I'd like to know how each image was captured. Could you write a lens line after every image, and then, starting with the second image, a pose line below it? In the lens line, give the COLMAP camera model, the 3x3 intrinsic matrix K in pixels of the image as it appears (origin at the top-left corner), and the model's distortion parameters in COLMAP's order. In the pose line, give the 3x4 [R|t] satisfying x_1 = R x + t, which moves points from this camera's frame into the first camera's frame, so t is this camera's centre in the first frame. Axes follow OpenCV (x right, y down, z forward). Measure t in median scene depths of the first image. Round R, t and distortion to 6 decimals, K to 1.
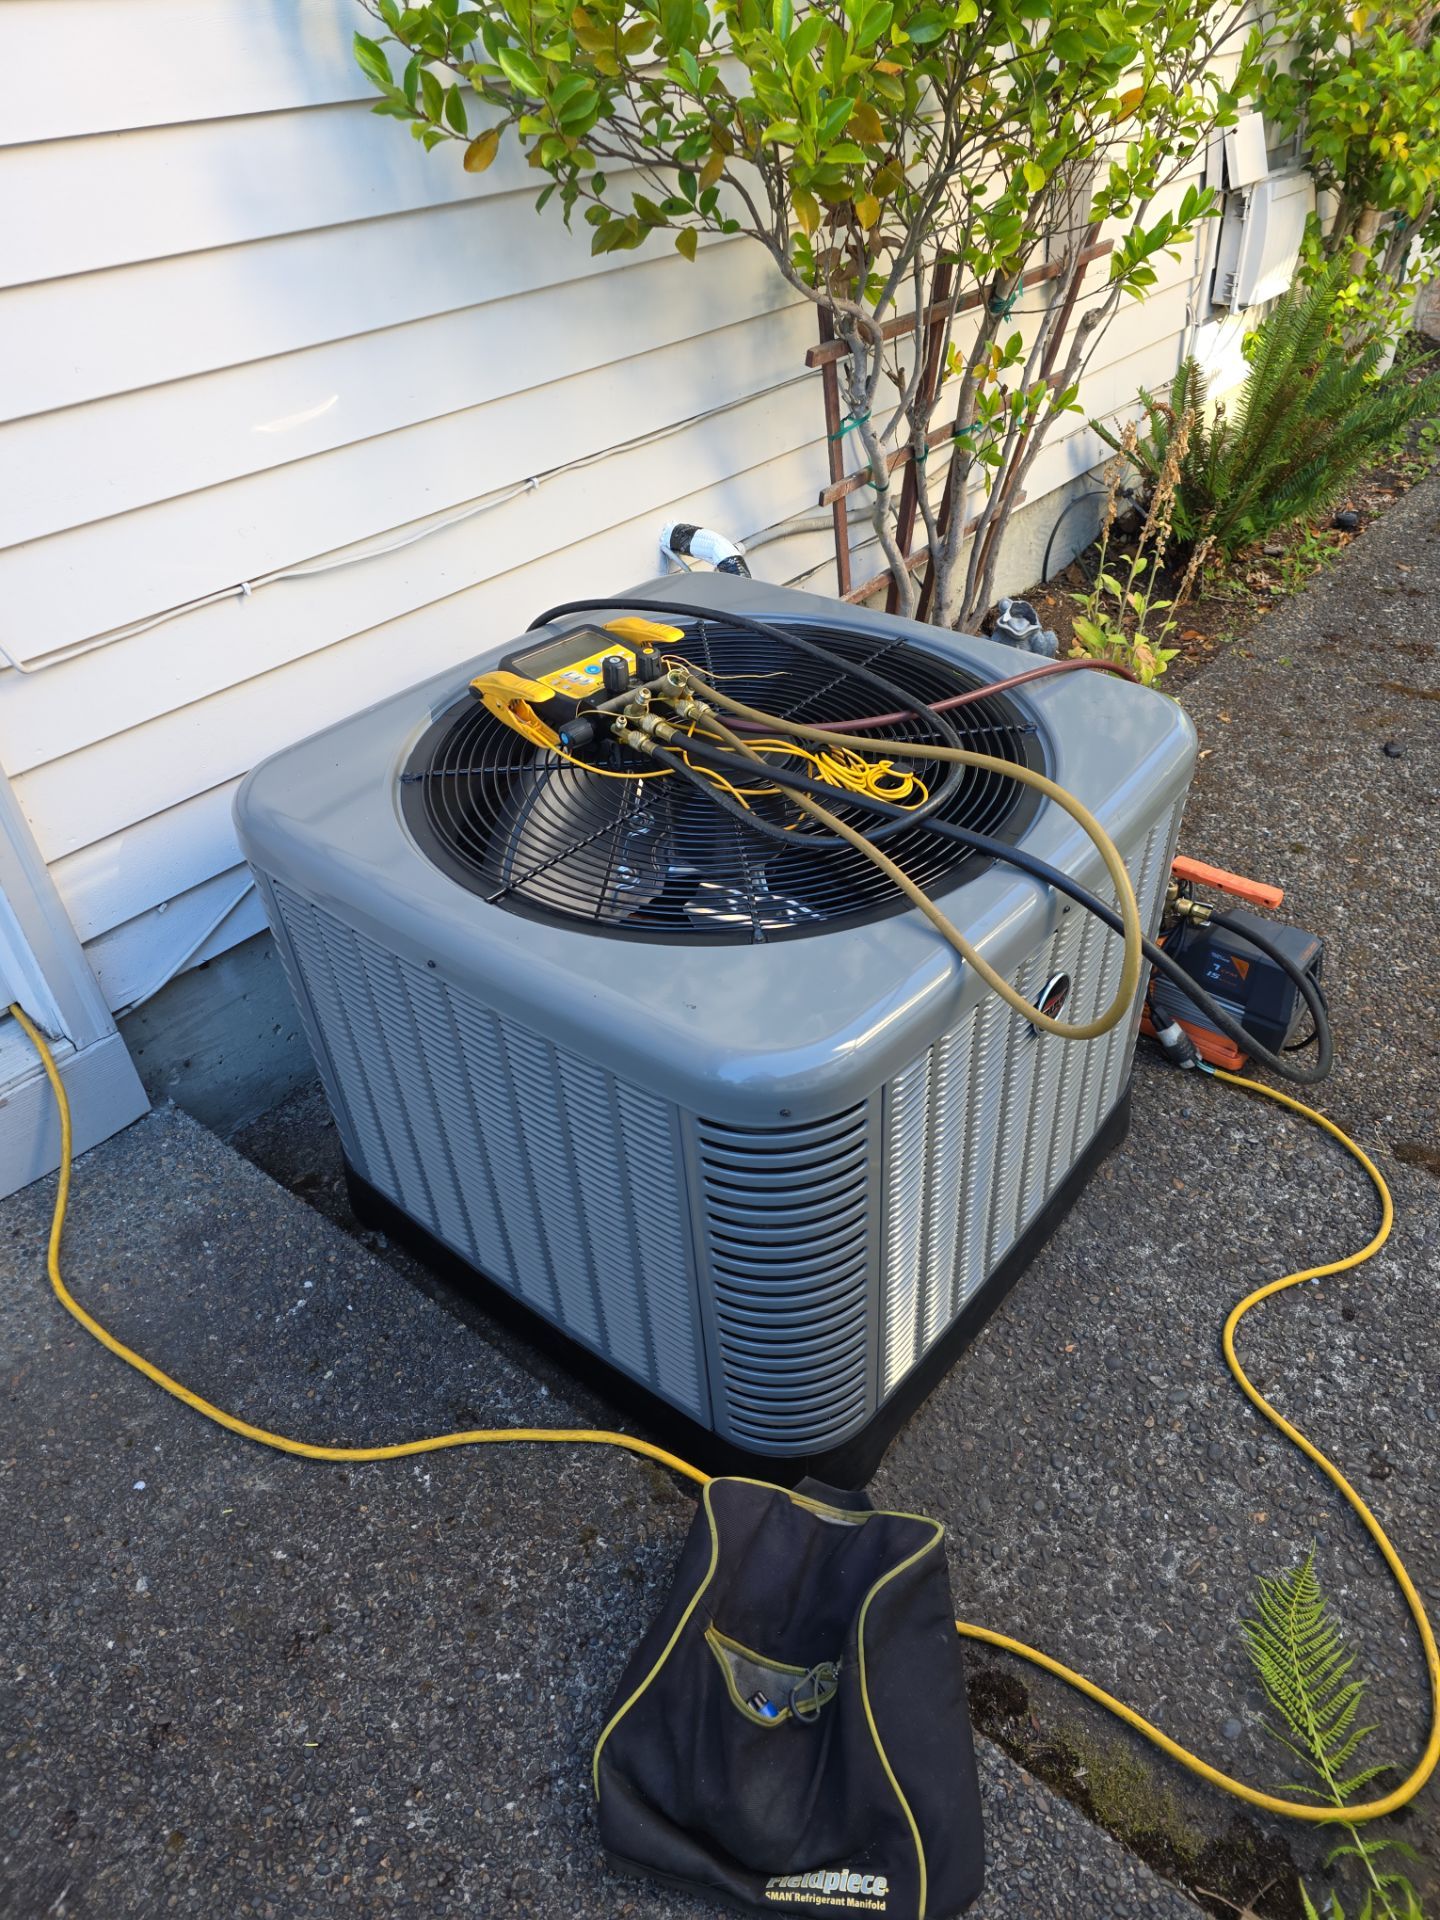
lens RADIAL K [[1291.1, 0, 729.4], [0, 1291.1, 960.7], [0, 0, 1]] dist [-0.001377, -0.004609]
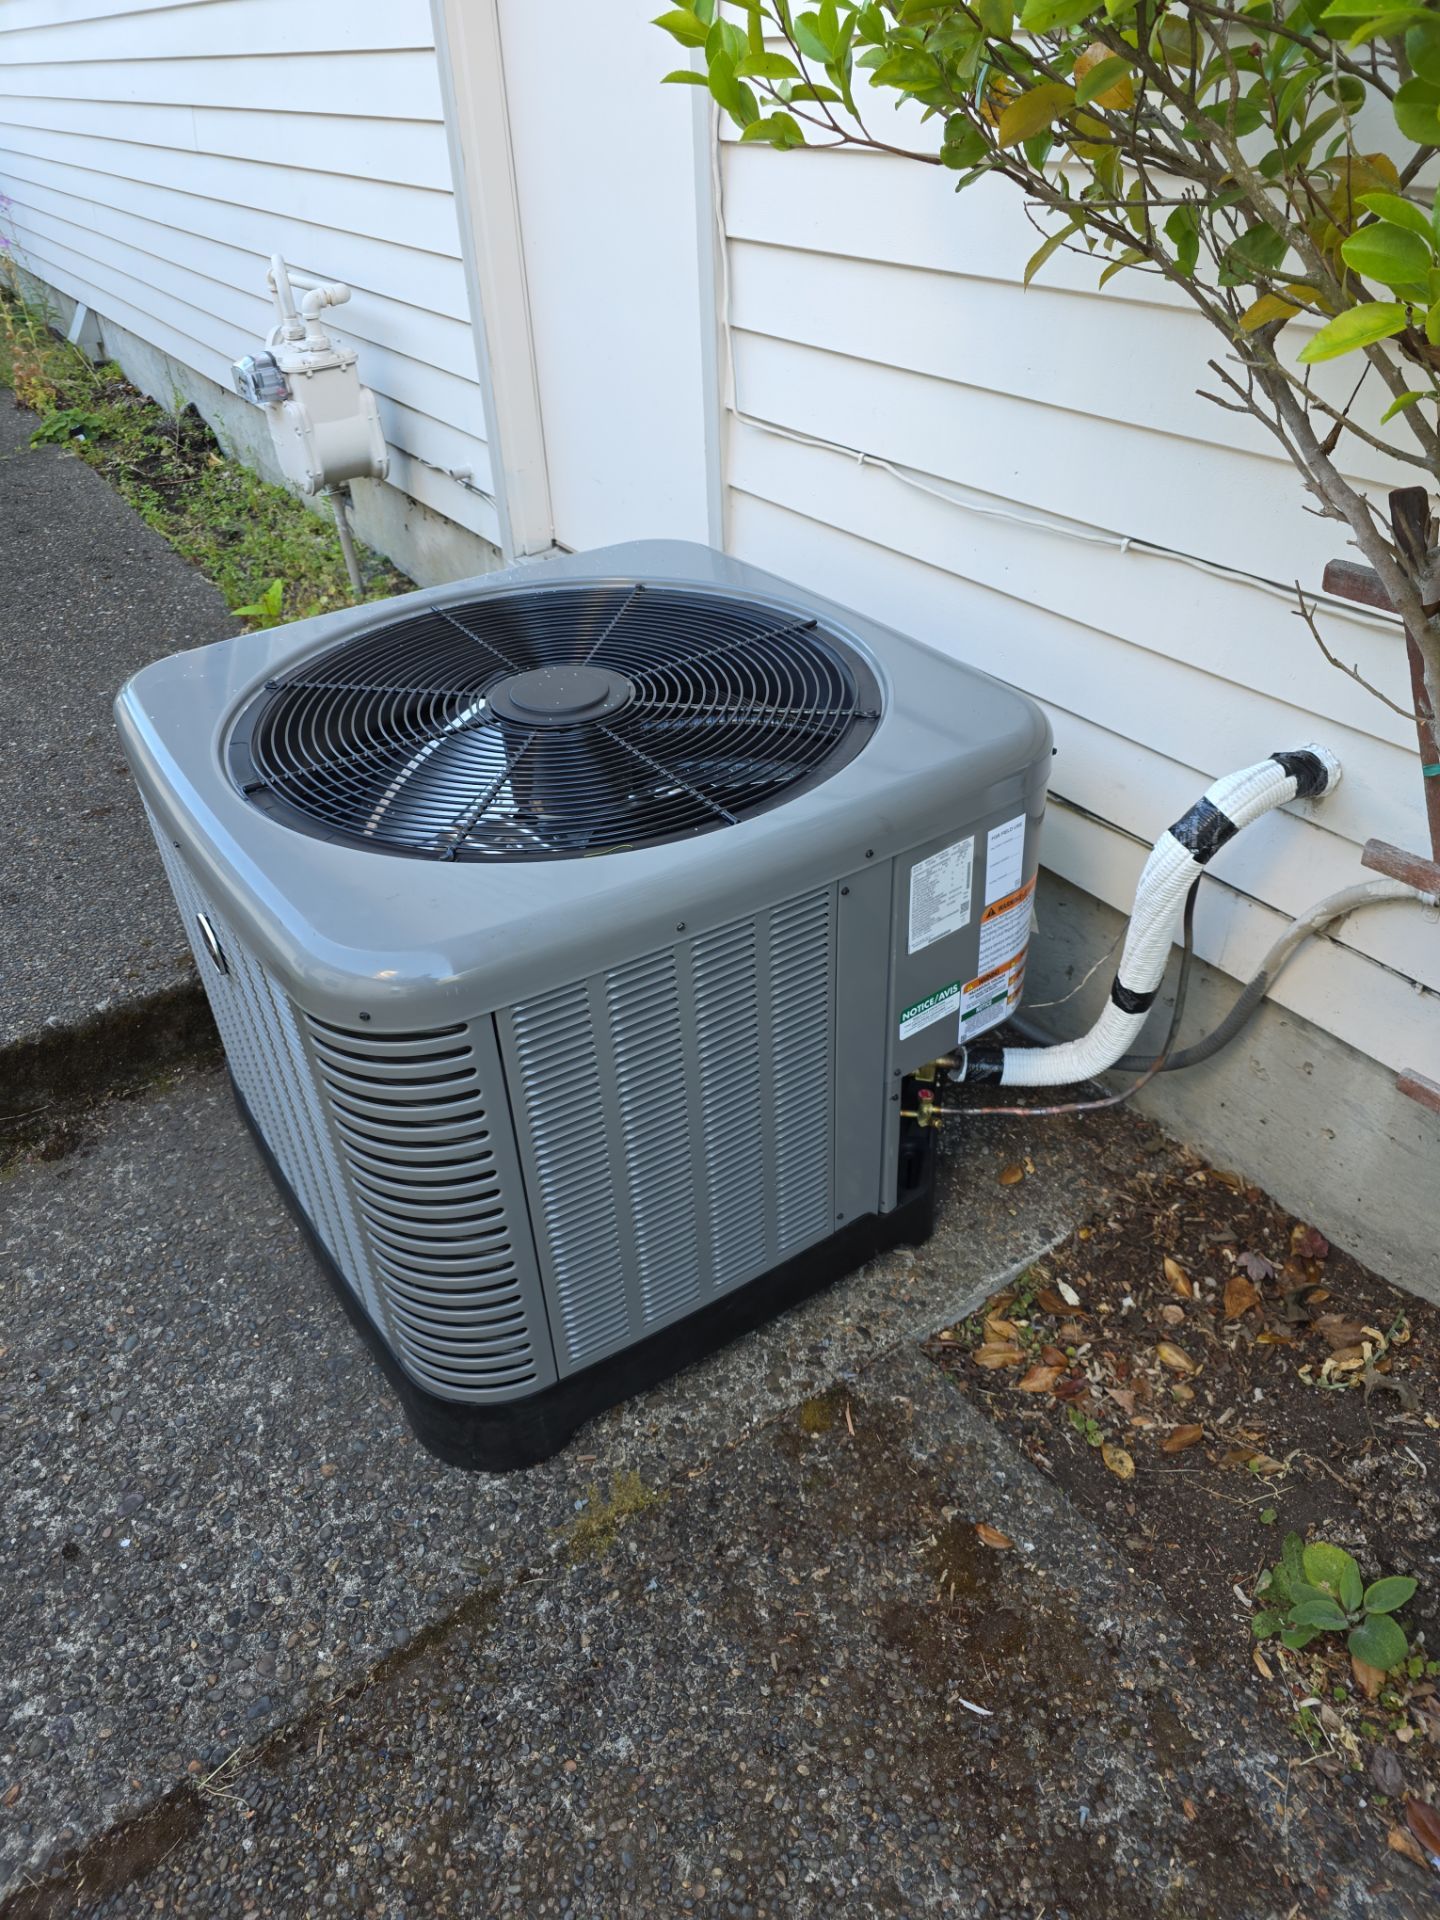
lens RADIAL K [[1291.1, 0, 728.1], [0, 1291.1, 958.9], [0, 0, 1]] dist [-0.001377, -0.004609]
pose [[-0.288573, 0.594940, -0.750181, 0.734271], [-0.556380, 0.533450, 0.637081, -0.675866], [0.779209, 0.601230, 0.177074, 0.929506]]
